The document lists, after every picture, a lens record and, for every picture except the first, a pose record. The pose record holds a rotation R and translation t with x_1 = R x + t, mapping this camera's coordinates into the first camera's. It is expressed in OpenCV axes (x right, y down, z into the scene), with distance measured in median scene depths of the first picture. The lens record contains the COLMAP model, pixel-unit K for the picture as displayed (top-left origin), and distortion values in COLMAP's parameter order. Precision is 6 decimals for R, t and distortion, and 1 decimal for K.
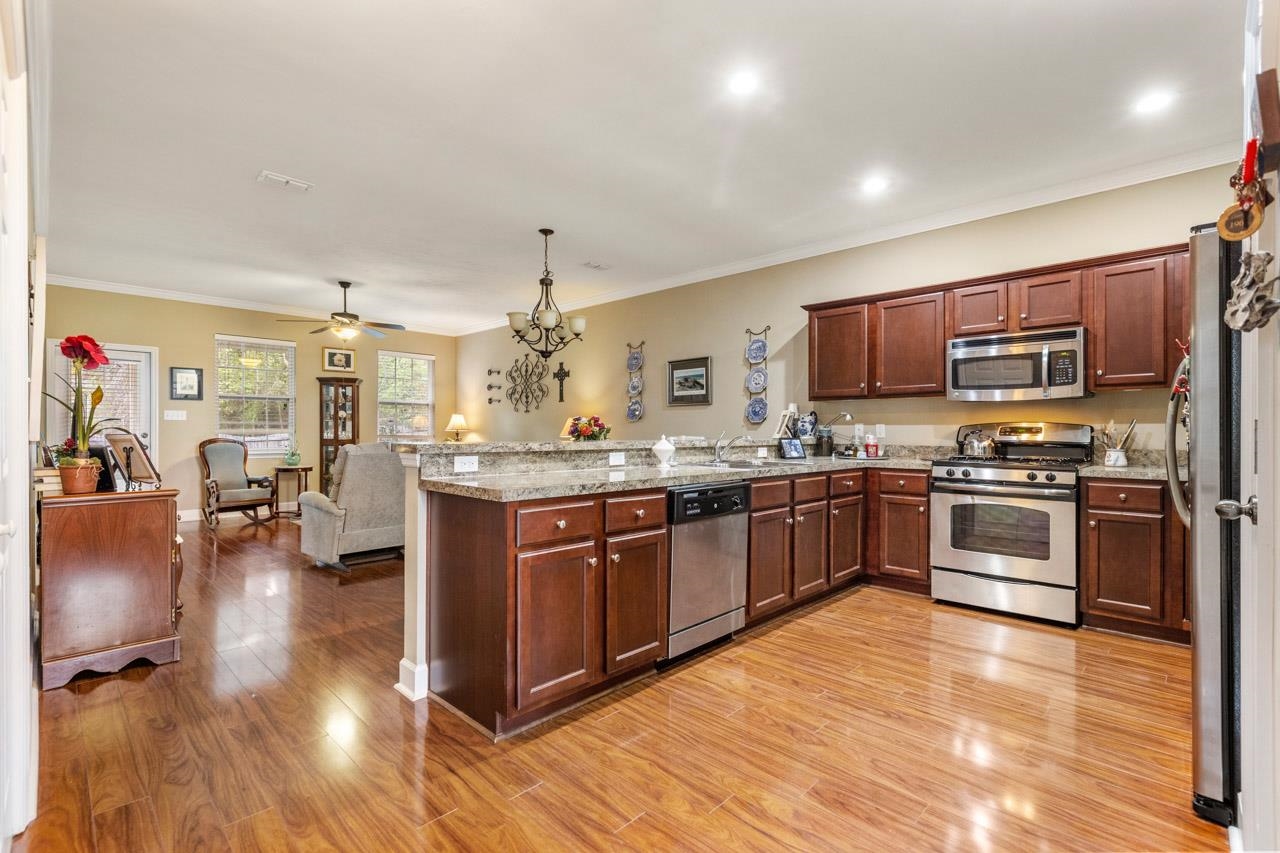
lens RADIAL K [[577.7, 0, 640.0], [0, 577.7, 426.5], [0, 0, 1]] dist [-0.000100, 0.000063]
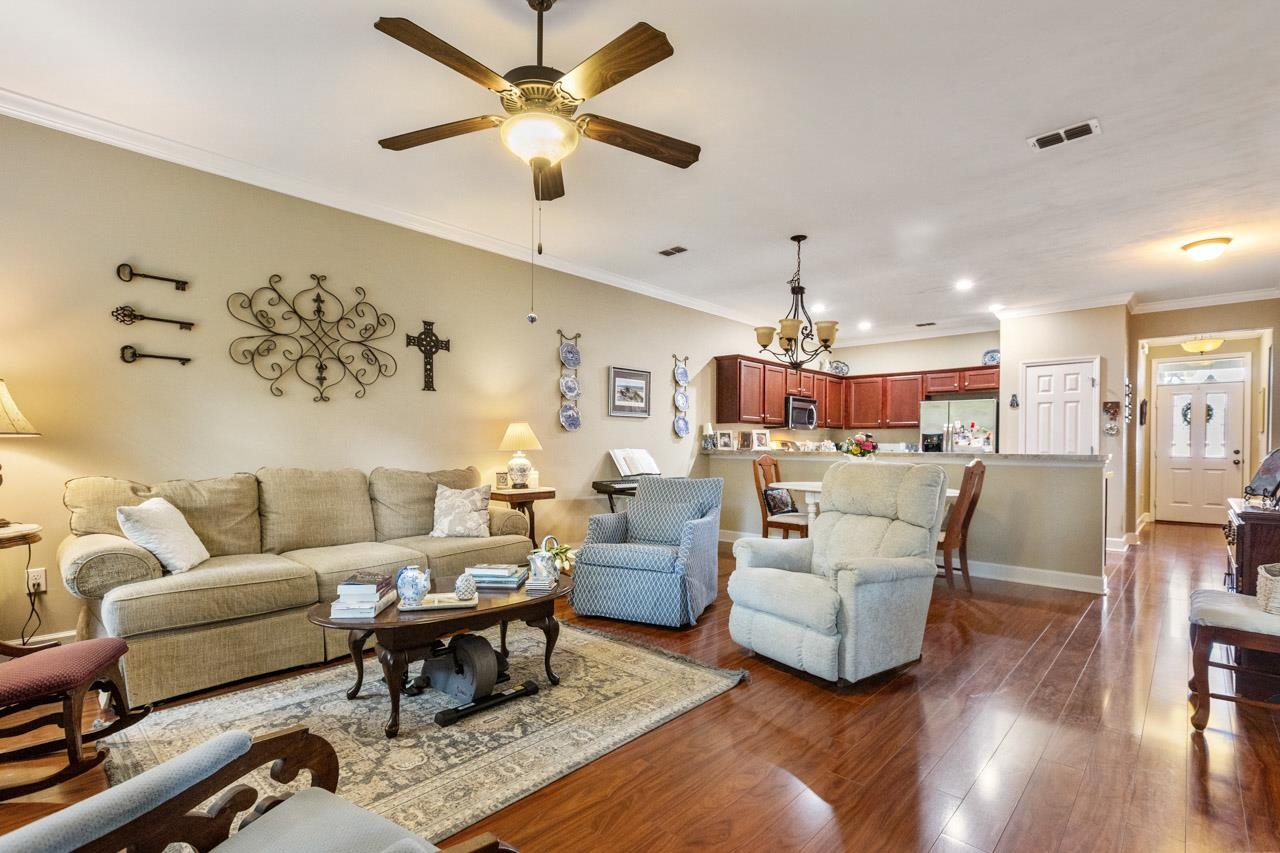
lens RADIAL K [[588.9, 0, 633.2], [0, 588.9, 449.5], [0, 0, 1]] dist [0.004129, 0.000611]
pose [[-0.002842, -0.012801, 0.999914, -0.762743], [-0.019154, 0.999735, 0.012745, 0.004239], [-0.999813, -0.019116, -0.003086, 0.846544]]
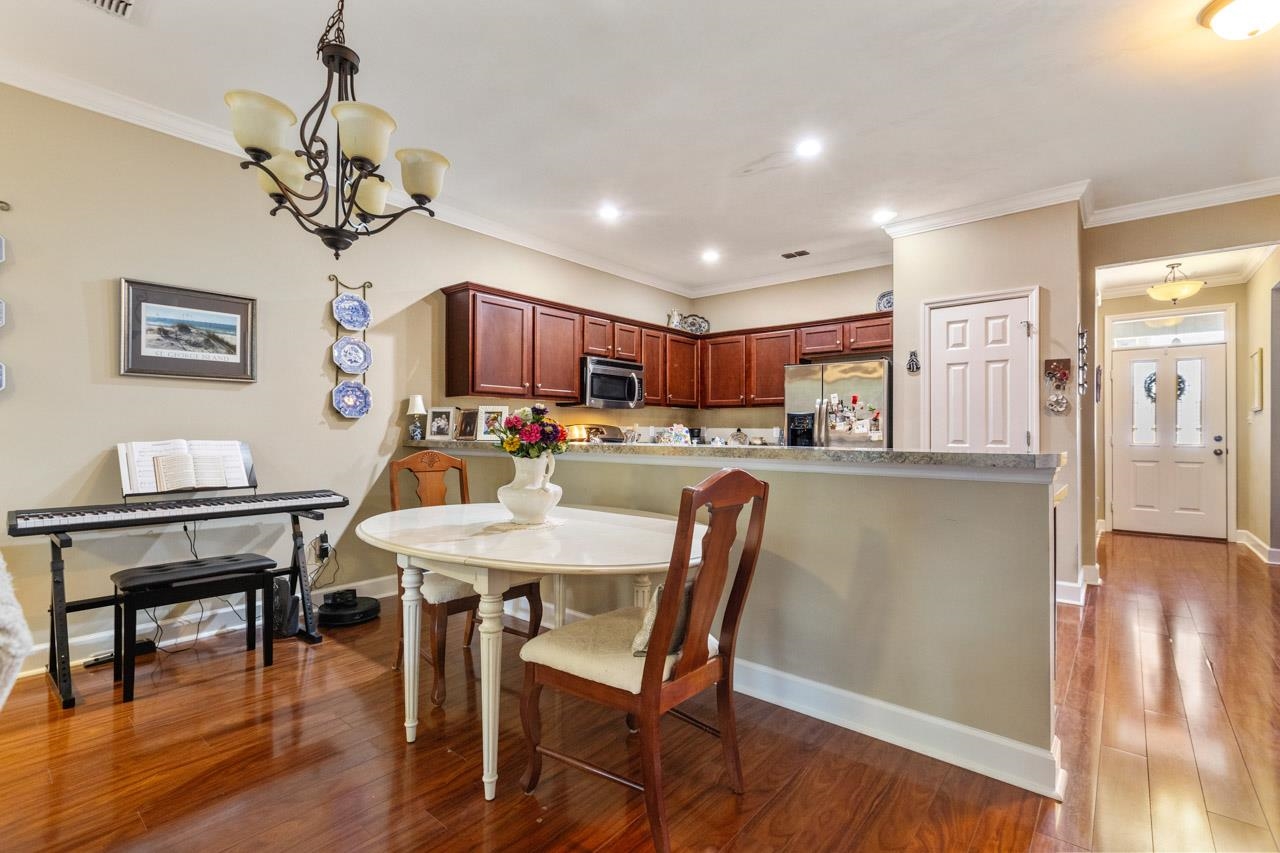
lens RADIAL K [[569.5, 0, 640.0], [0, 569.5, 426.5], [0, 0, 1]] dist [0.000033, 0.000359]
pose [[-0.057805, 0.002434, 0.998325, -0.374865], [-0.016030, 0.999866, -0.003366, 0.000084], [-0.998199, -0.016197, -0.057758, 0.537572]]
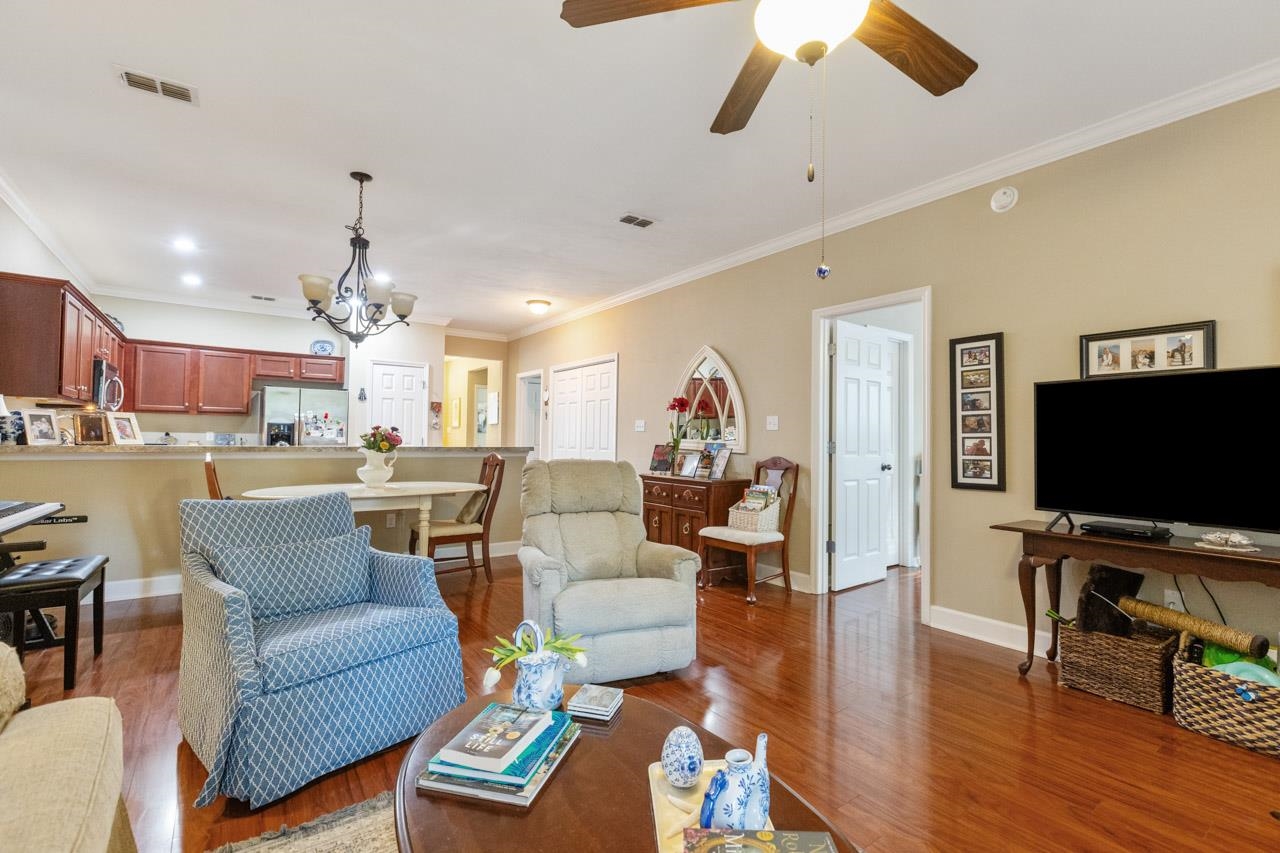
lens RADIAL K [[569.5, 0, 640.0], [0, 569.5, 426.5], [0, 0, 1]] dist [0.000033, 0.000359]
pose [[-0.982710, -0.013303, 0.184671, -0.441187], [-0.020063, 0.999193, -0.034786, 0.004631], [-0.184059, -0.037889, -0.982185, 1.099521]]
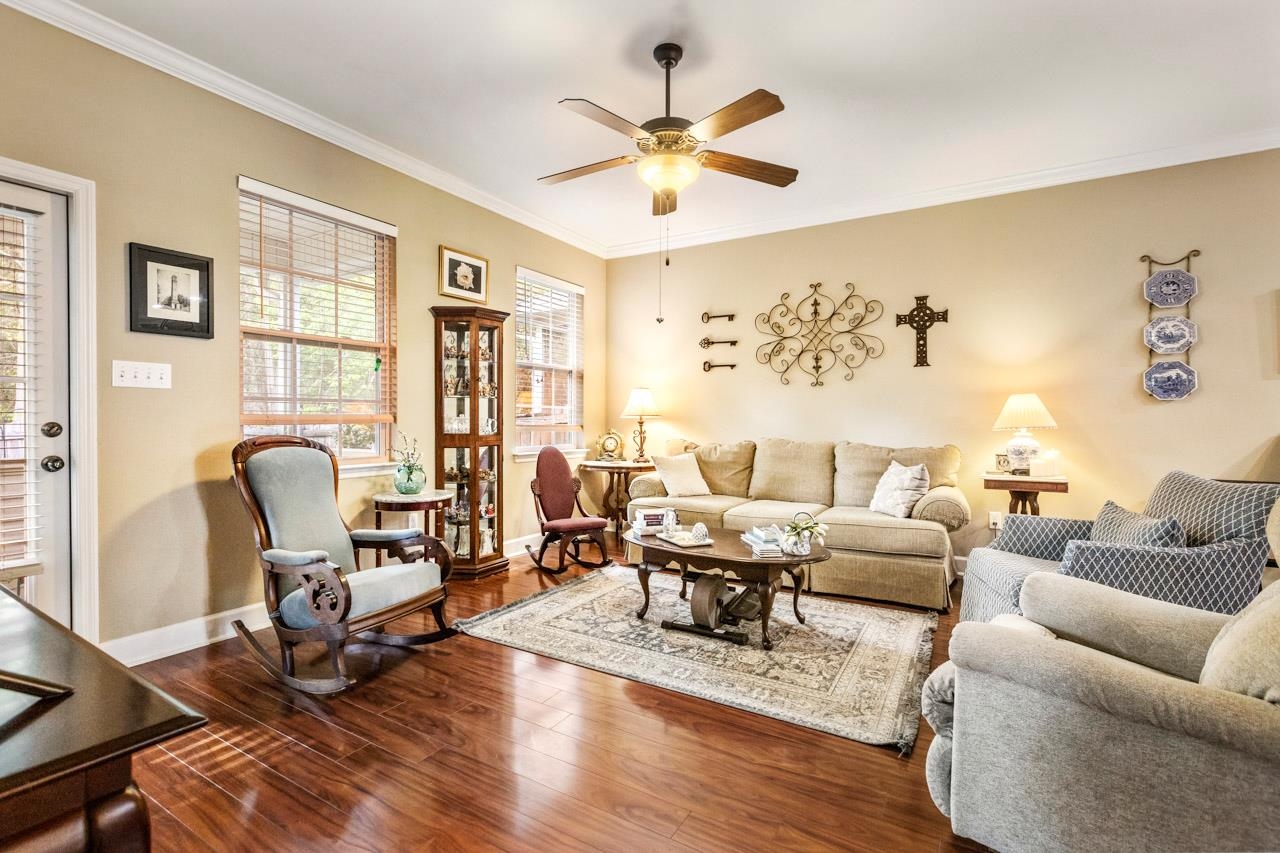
lens RADIAL K [[569.5, 0, 640.0], [0, 569.5, 426.5], [0, 0, 1]] dist [0.000033, 0.000359]
pose [[0.972853, -0.002229, 0.231415, -0.562276], [-0.003414, 0.999707, 0.023981, 0.003424], [-0.231400, -0.024120, 0.972560, 0.555242]]
